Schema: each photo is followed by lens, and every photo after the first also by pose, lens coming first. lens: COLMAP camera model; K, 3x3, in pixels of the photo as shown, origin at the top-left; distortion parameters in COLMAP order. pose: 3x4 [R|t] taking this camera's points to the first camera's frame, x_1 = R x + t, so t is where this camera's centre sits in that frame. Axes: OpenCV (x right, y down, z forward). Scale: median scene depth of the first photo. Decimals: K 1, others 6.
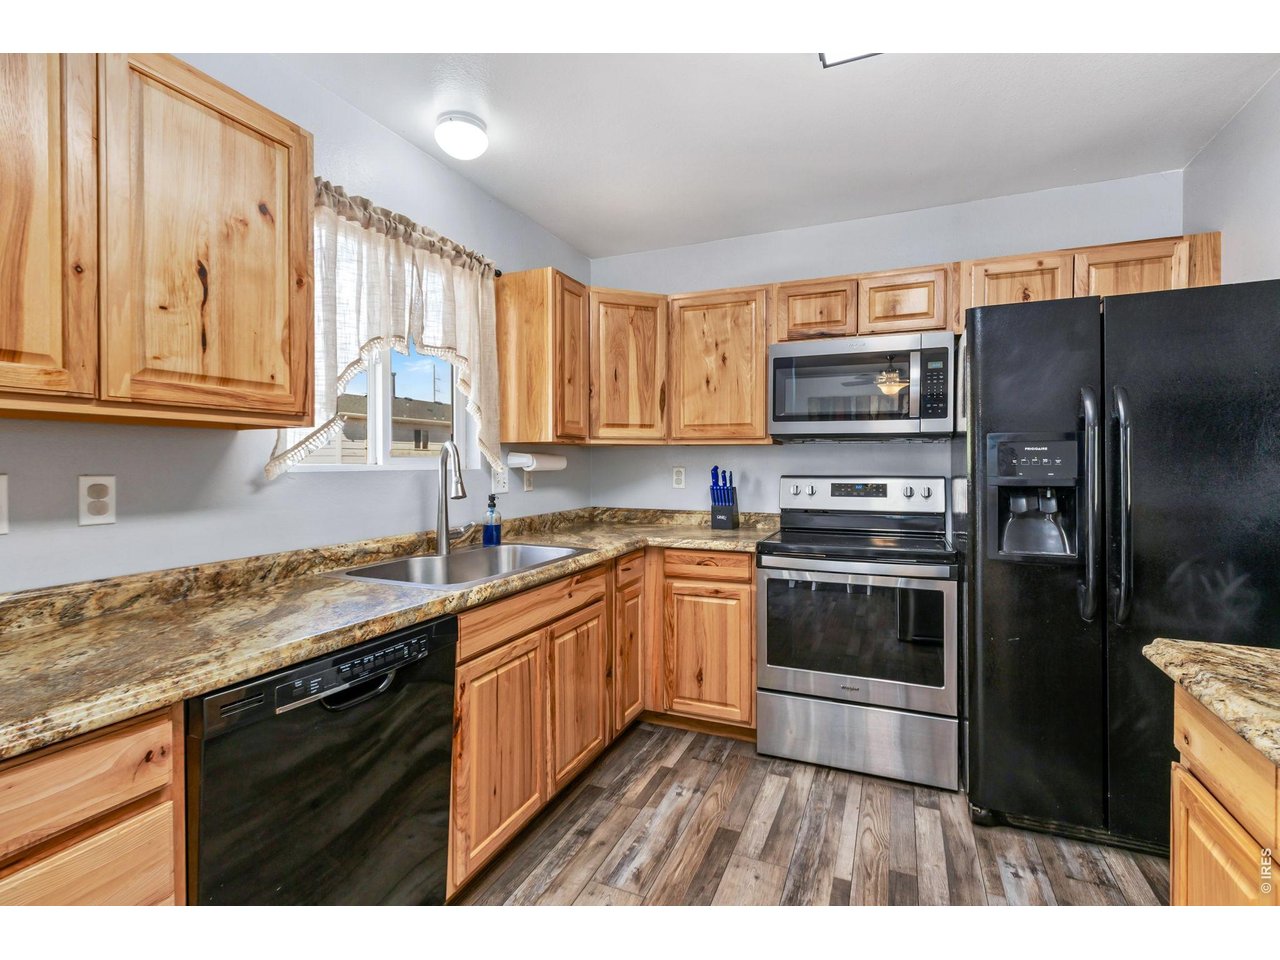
lens RADIAL K [[585.6, 0, 633.1], [0, 585.6, 469.4], [0, 0, 1]] dist [-0.003109, -0.000539]
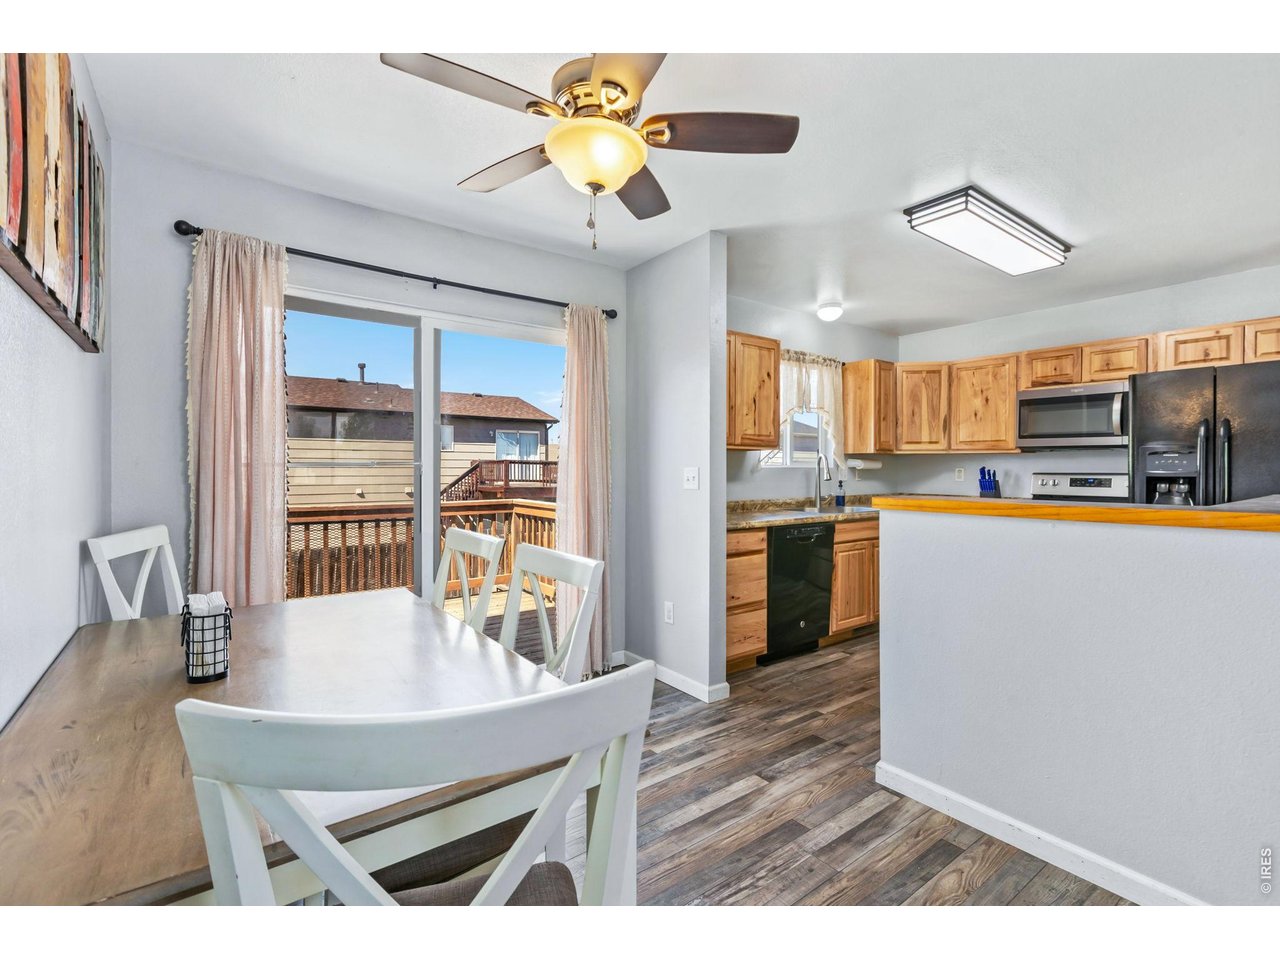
lens RADIAL K [[585.6, 0, 642.8], [0, 585.6, 470.8], [0, 0, 1]] dist [-0.003109, -0.000539]
pose [[0.875880, 0.004905, -0.482504, 0.114896], [-0.009047, 0.999939, -0.006258, 0.027206], [0.482444, 0.009846, 0.875872, -0.961846]]
